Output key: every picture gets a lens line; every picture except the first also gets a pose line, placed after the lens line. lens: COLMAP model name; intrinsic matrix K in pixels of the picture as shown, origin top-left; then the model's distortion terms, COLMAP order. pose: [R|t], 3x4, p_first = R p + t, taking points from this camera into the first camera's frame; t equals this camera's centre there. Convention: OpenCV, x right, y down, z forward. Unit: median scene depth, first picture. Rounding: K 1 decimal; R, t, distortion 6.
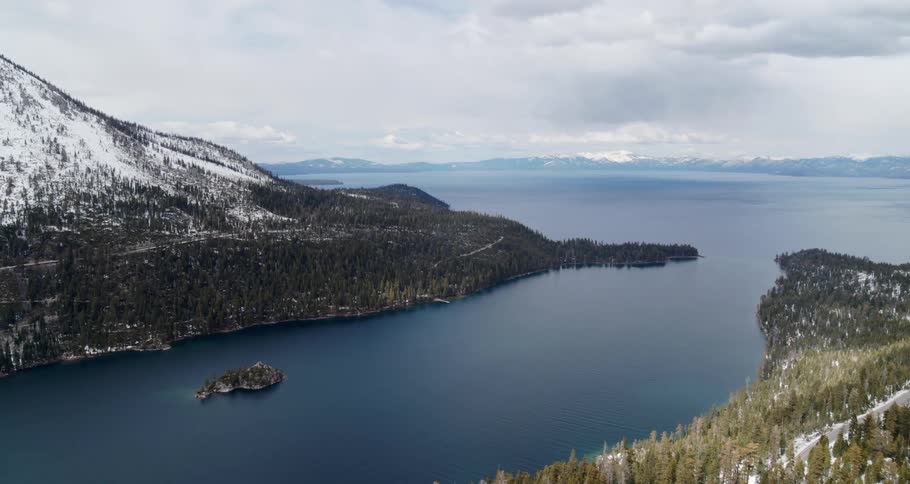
lens RADIAL K [[633.9, 0, 463.2], [0, 633.9, 244.2], [0, 0, 1]] dist [-0.096623, 0.054121]
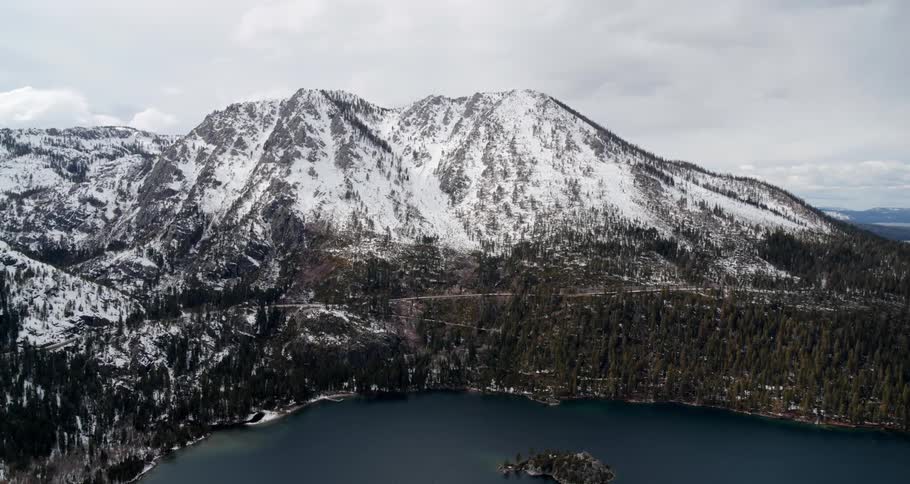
lens RADIAL K [[633.9, 0, 463.2], [0, 633.9, 244.2], [0, 0, 1]] dist [-0.096623, 0.054121]
pose [[0.552776, 0.051819, -0.831717, 0.133047], [-0.111900, 0.993641, -0.012464, -0.025050], [0.825783, 0.099959, 0.555059, 0.236399]]
